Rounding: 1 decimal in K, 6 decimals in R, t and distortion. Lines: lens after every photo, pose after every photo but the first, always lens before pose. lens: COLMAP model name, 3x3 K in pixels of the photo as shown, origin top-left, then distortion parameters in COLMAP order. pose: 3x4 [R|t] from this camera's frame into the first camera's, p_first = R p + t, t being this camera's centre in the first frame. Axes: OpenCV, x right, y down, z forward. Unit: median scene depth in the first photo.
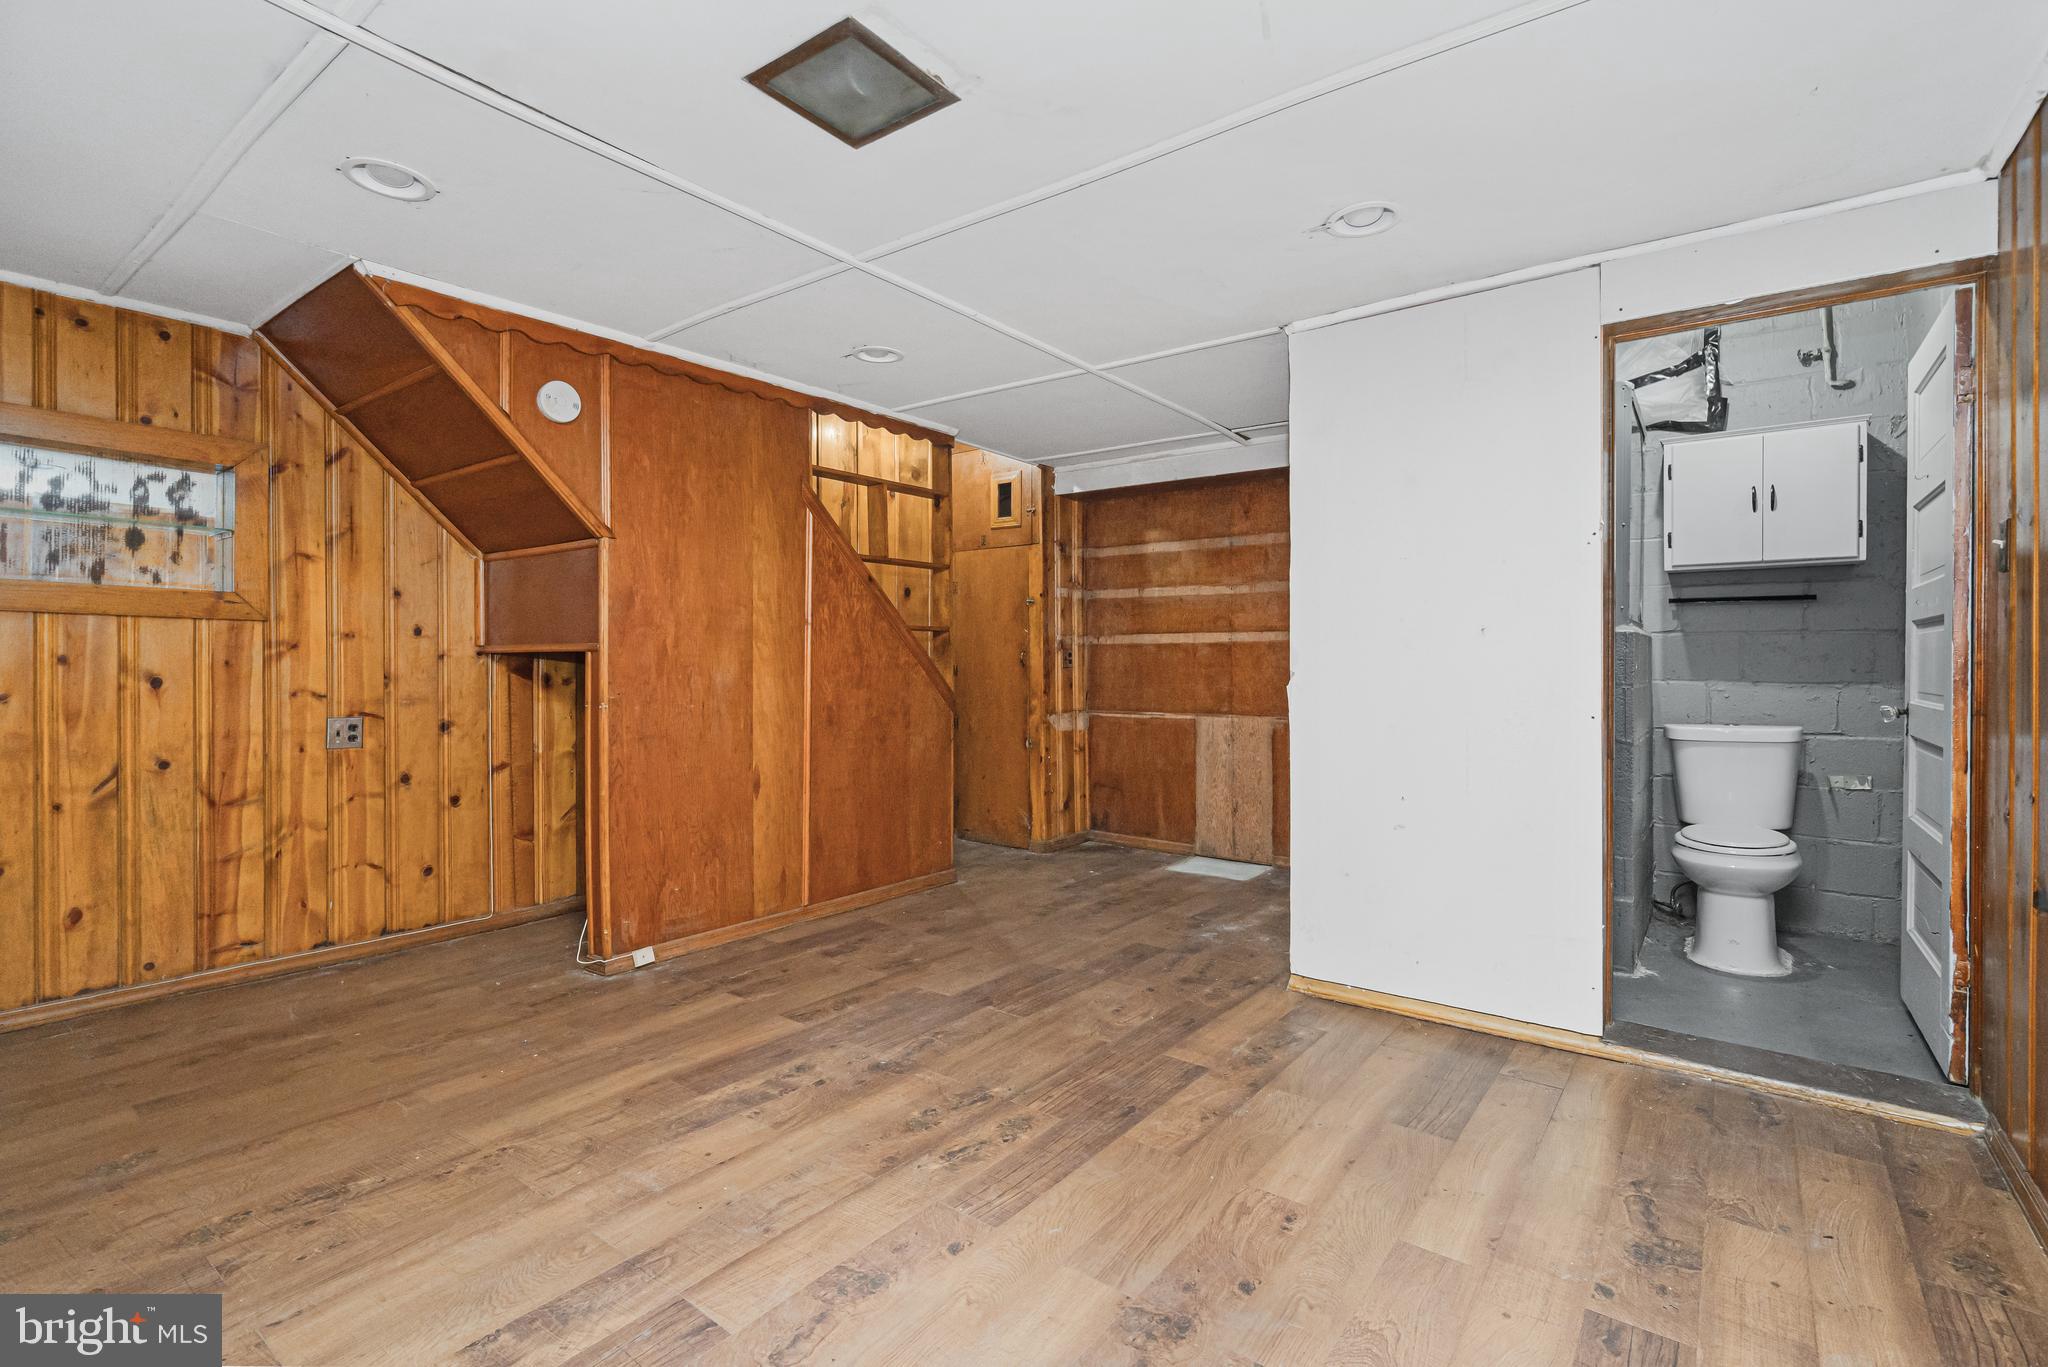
lens RADIAL K [[951.4, 0, 1031.7], [0, 951.4, 667.8], [0, 0, 1]] dist [-0.011860, 0.005896]
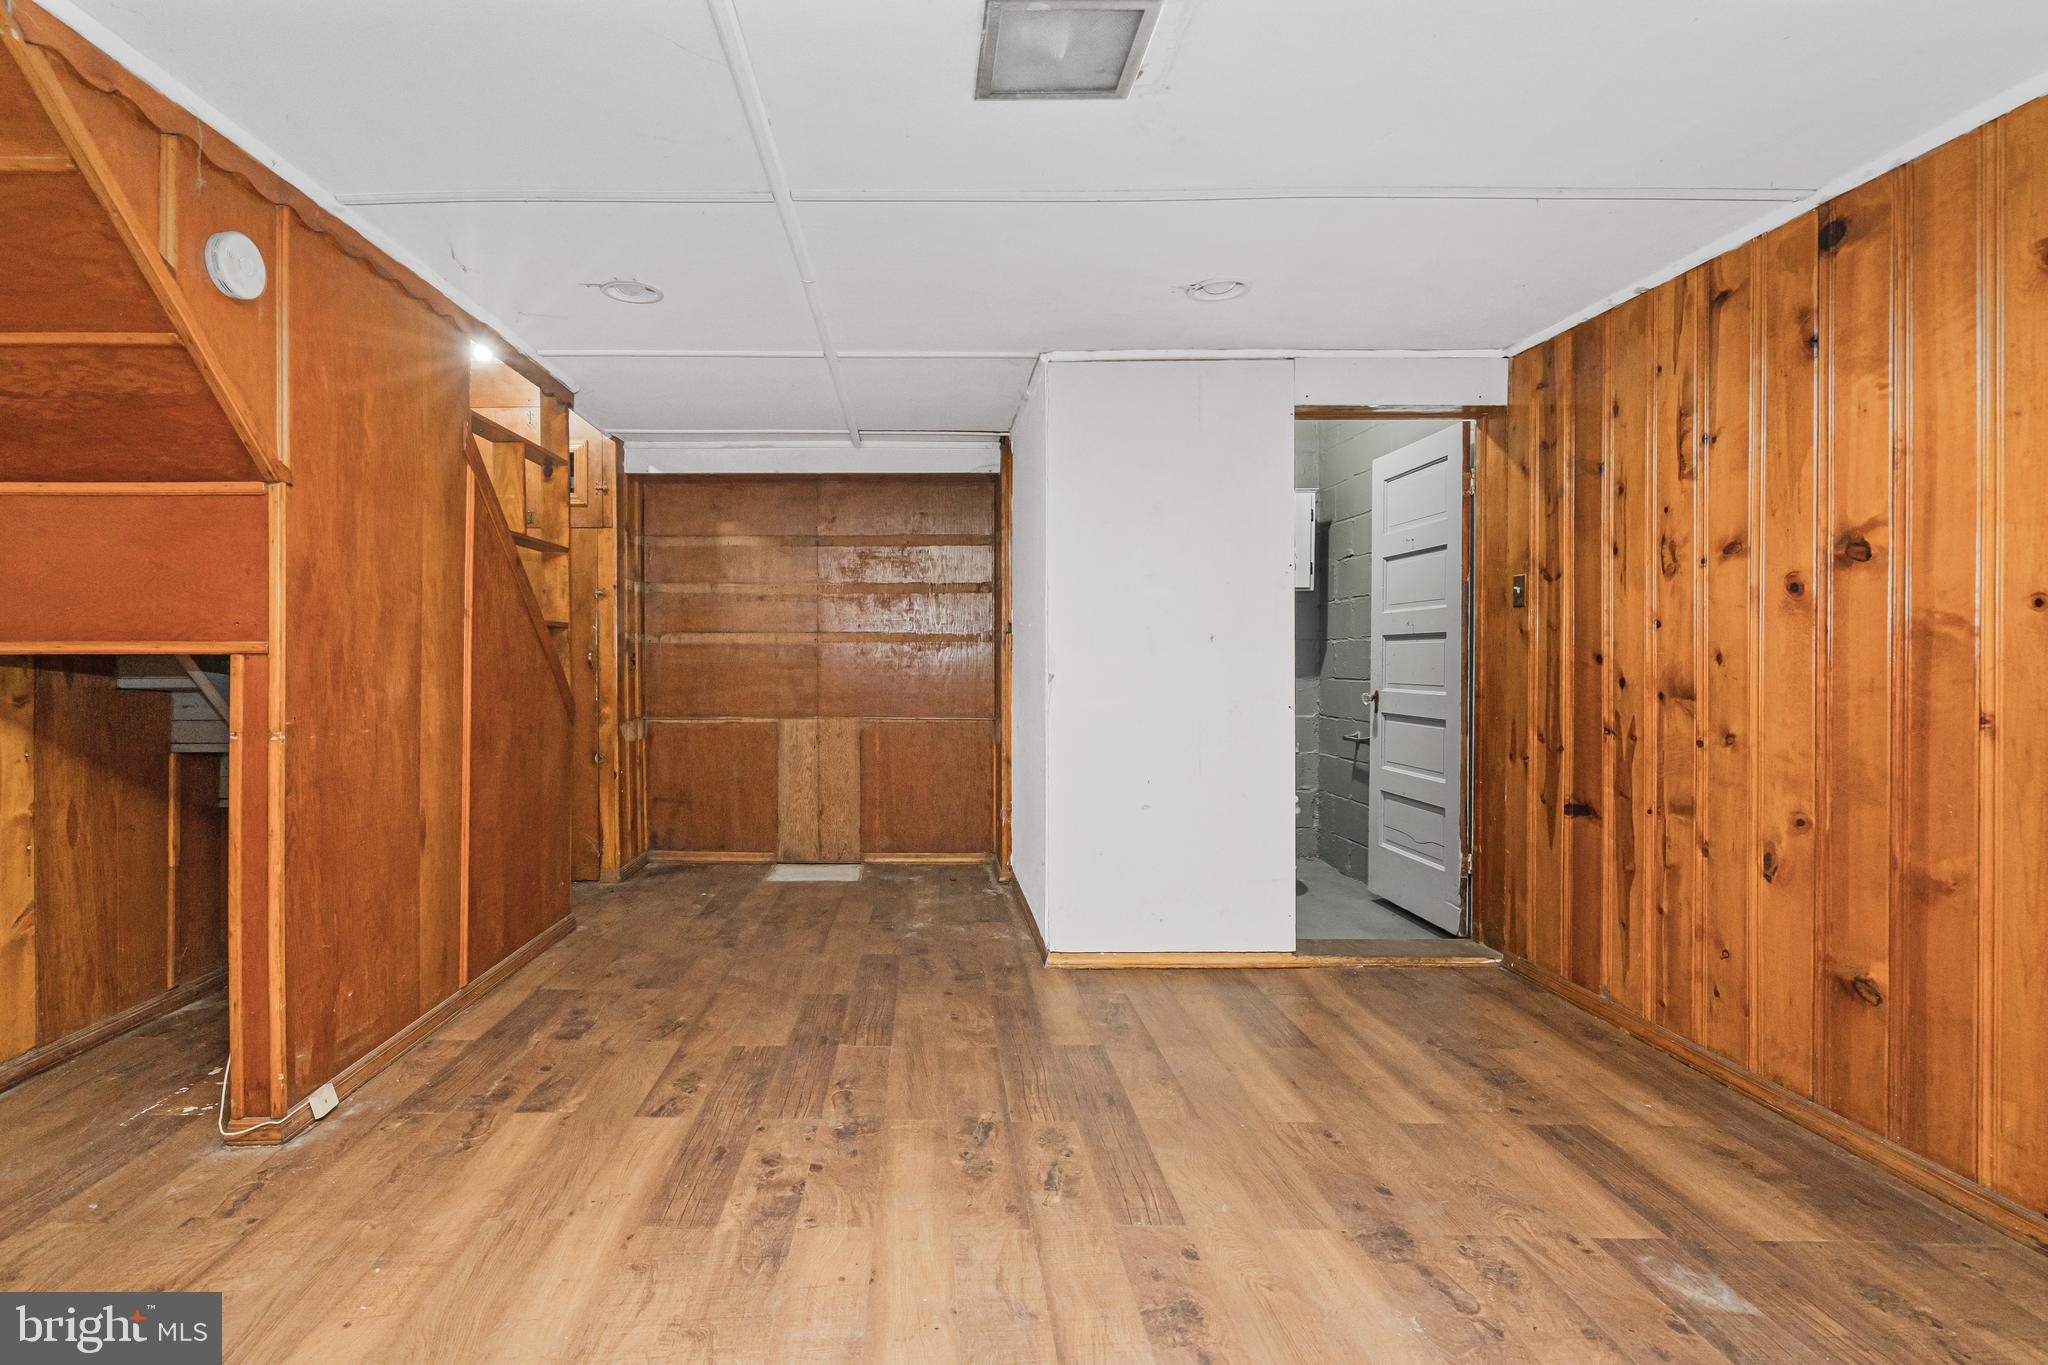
lens RADIAL K [[951.4, 0, 1031.7], [0, 951.4, 666.8], [0, 0, 1]] dist [-0.011860, 0.005896]
pose [[0.798476, -0.005249, 0.602004, -0.430818], [0.004490, 0.999986, 0.002763, -0.008032], [-0.602010, 0.000497, 0.798488, 0.156603]]
